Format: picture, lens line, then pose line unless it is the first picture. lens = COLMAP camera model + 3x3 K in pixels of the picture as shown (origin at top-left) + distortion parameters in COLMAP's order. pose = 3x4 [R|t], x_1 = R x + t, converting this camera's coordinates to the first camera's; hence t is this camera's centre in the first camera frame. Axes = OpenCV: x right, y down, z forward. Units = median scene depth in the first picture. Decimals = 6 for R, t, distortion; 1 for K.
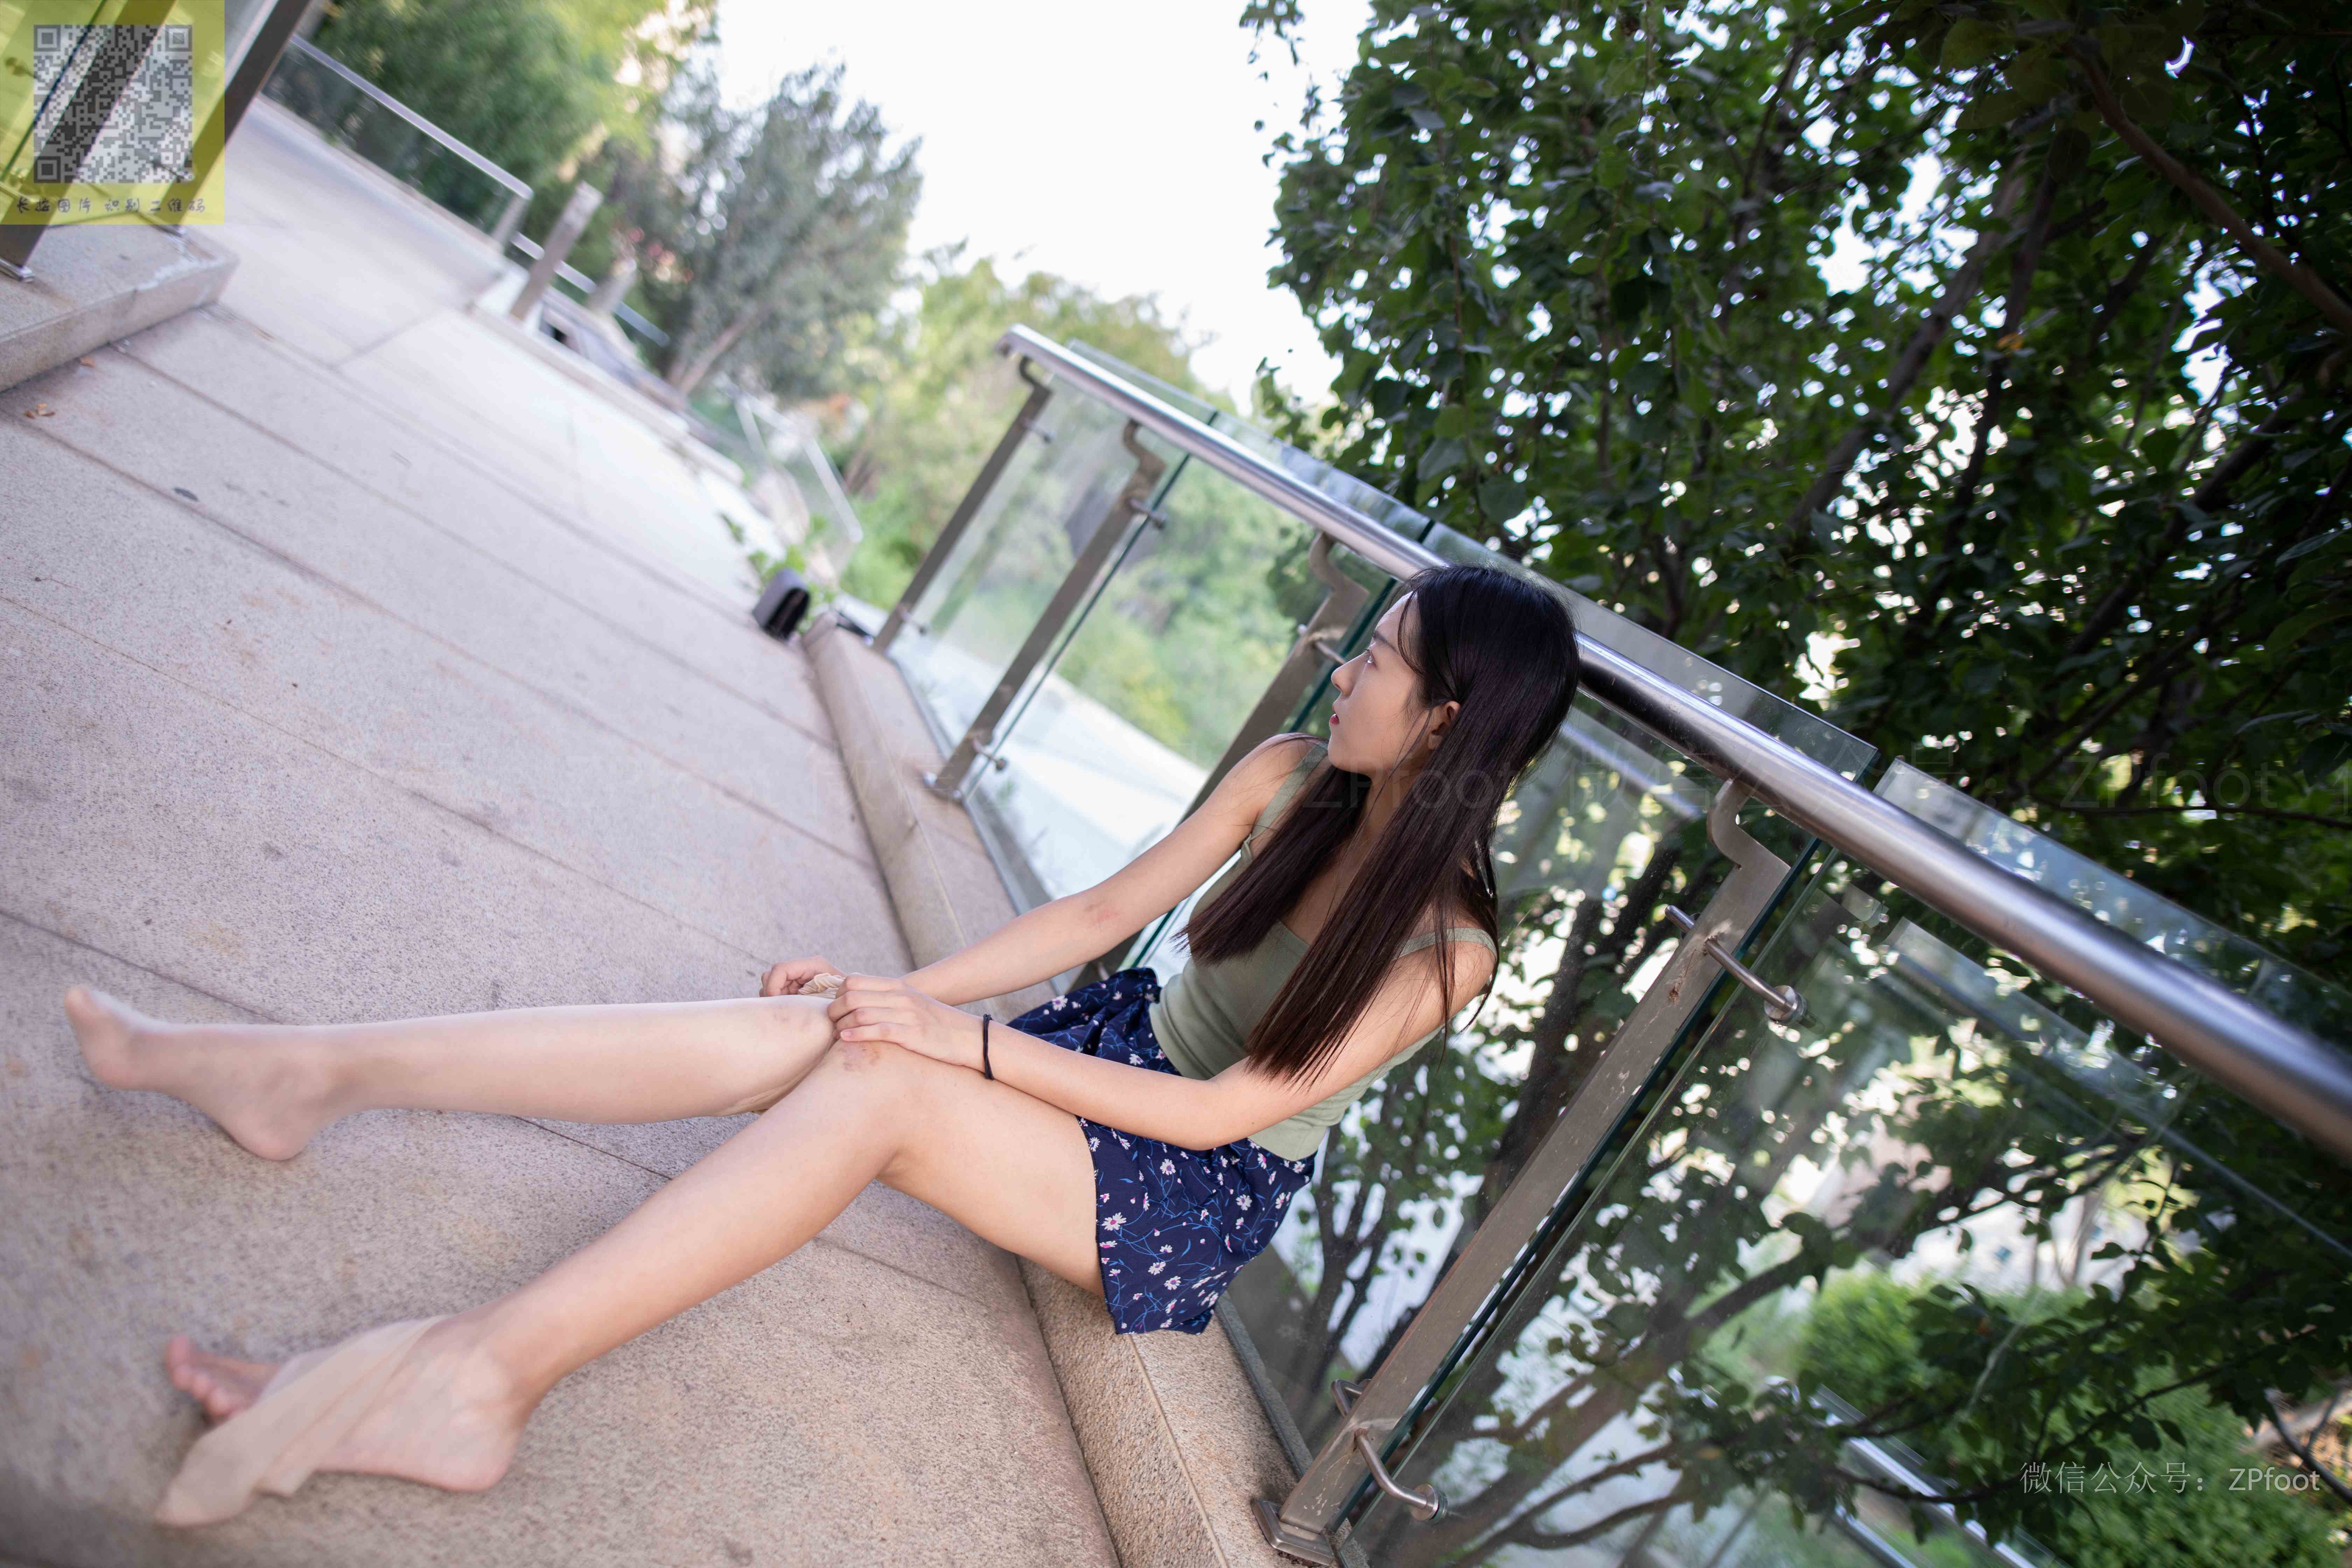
lens RADIAL K [[1646.1, 0, 1175.3], [0, 1646.1, 780.3], [0, 0, 1]] dist [-0.056037, 0.050849]
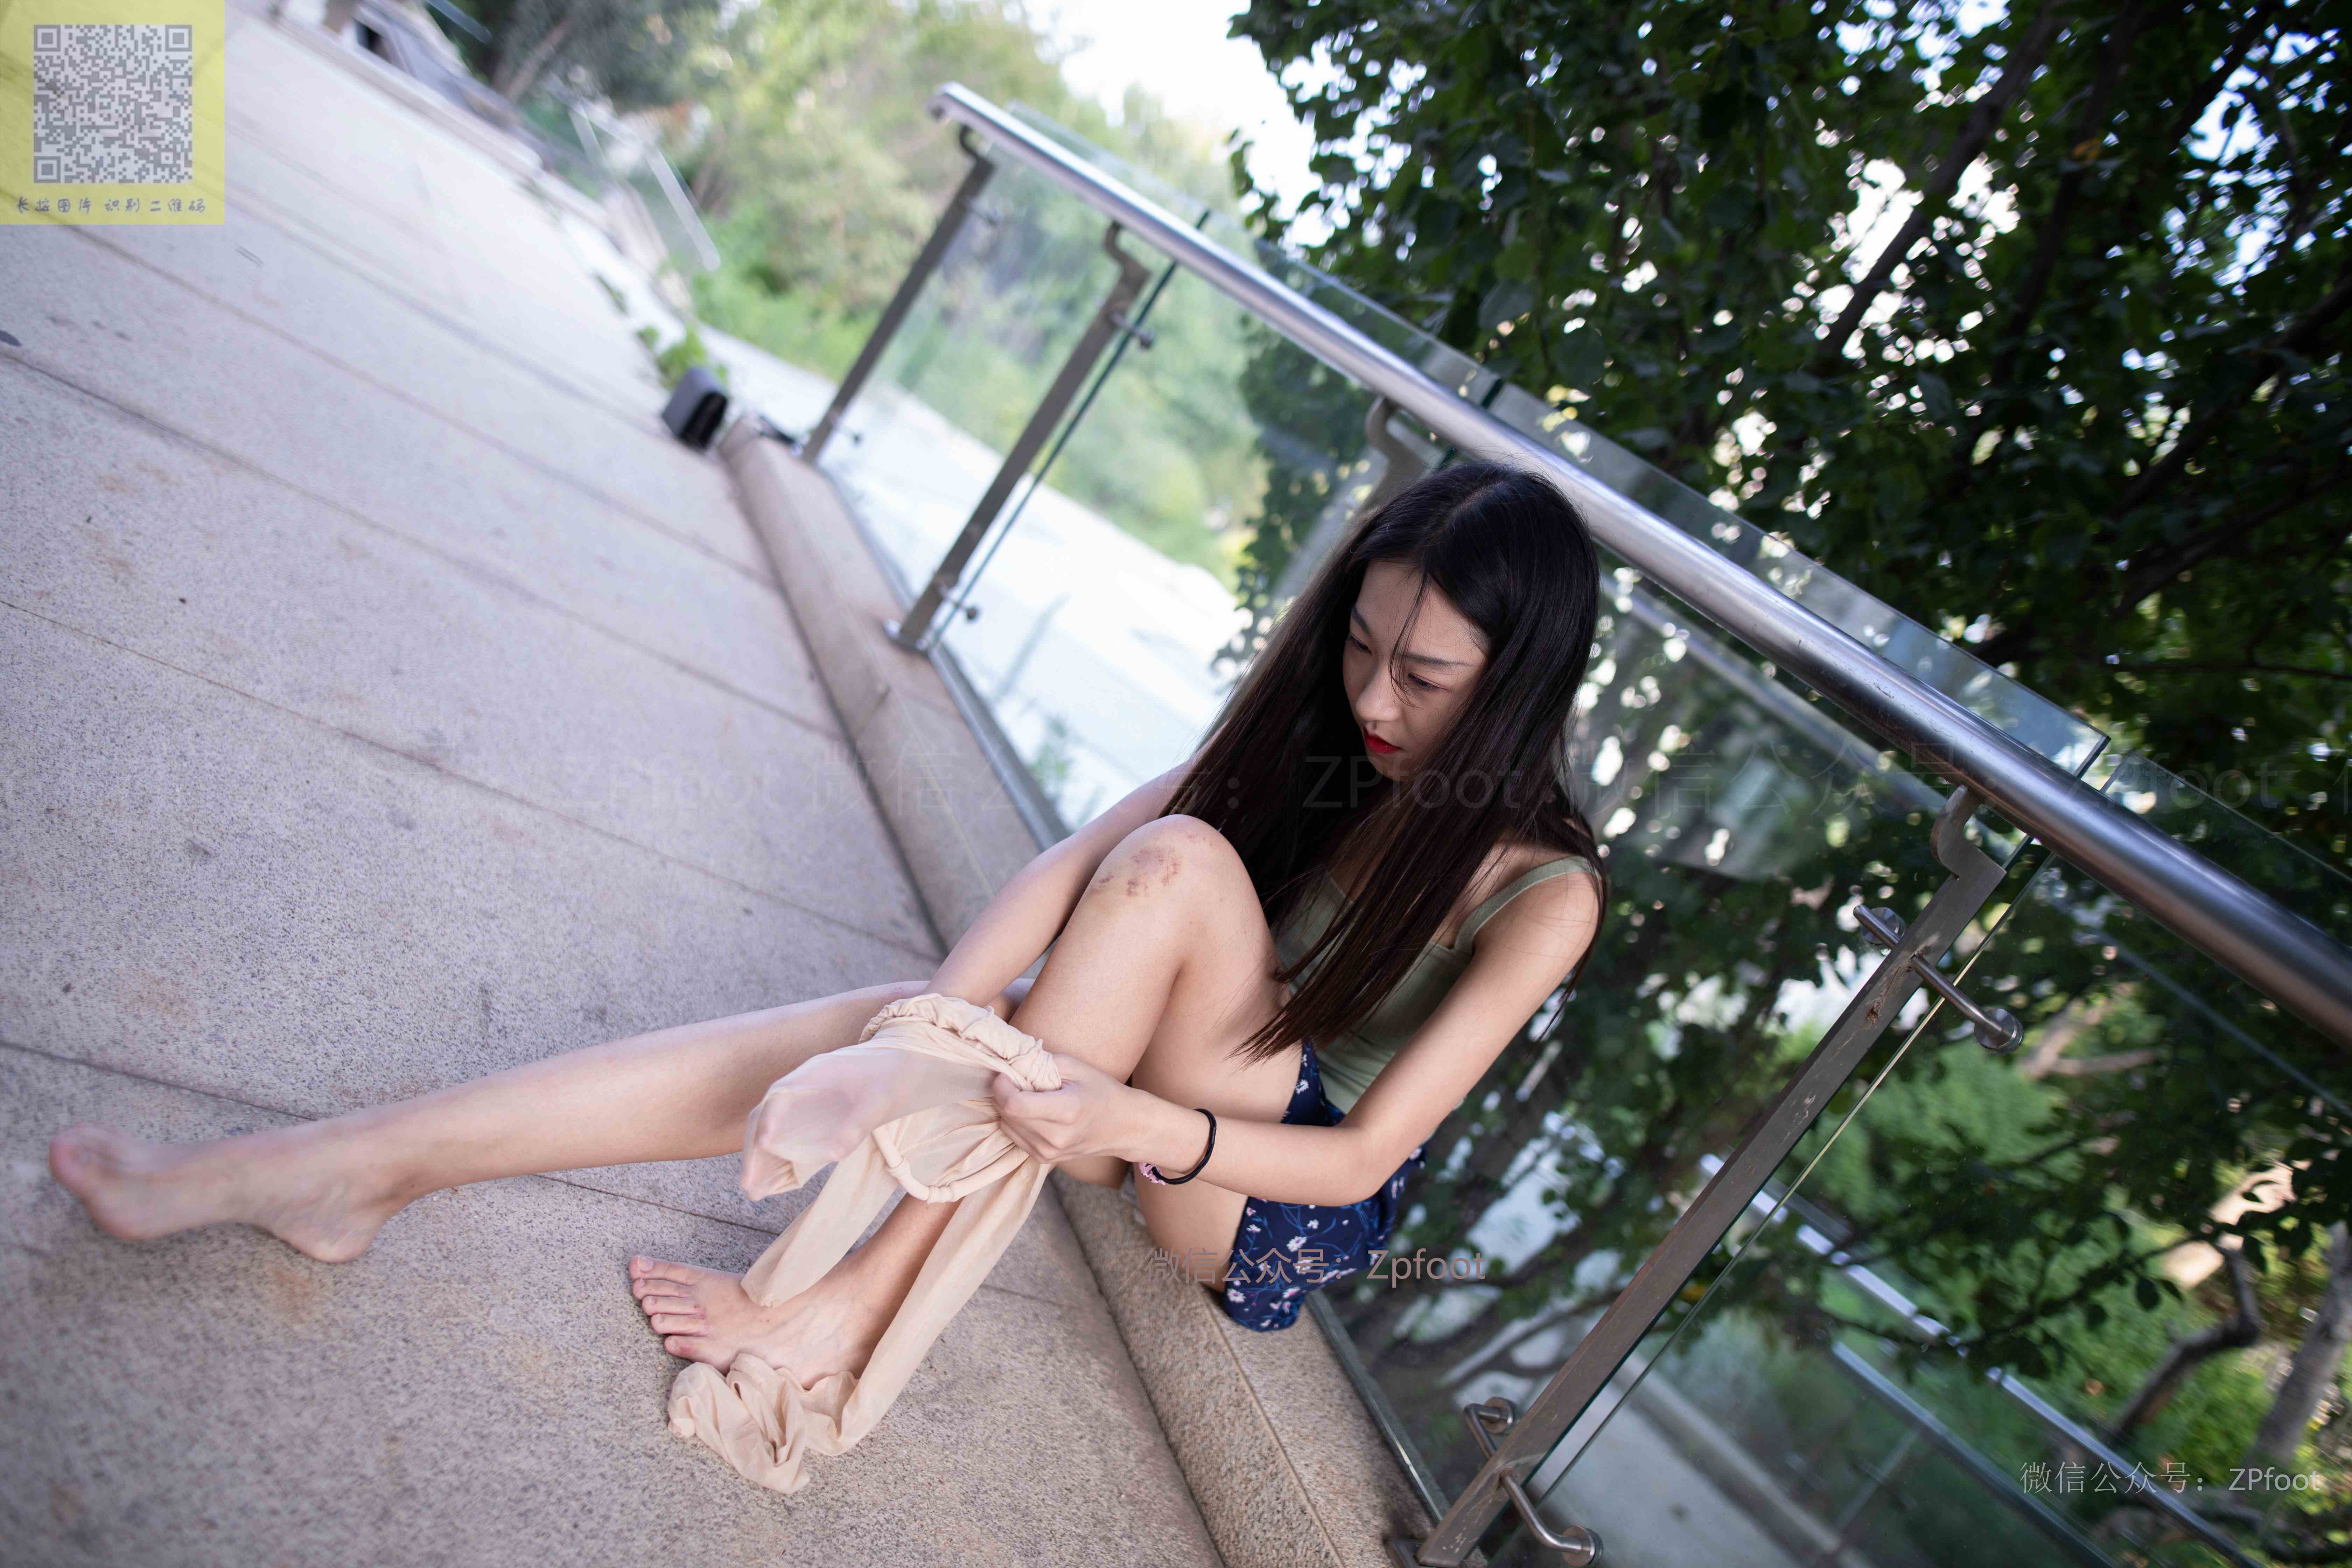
lens RADIAL K [[1646.1, 0, 1172.8], [0, 1646.1, 782.3], [0, 0, 1]] dist [-0.056037, 0.050849]
pose [[0.996732, -0.017931, 0.078770, -0.079432], [0.004470, 0.985803, 0.167844, -0.080382], [-0.080661, -0.166943, 0.982662, 0.097492]]
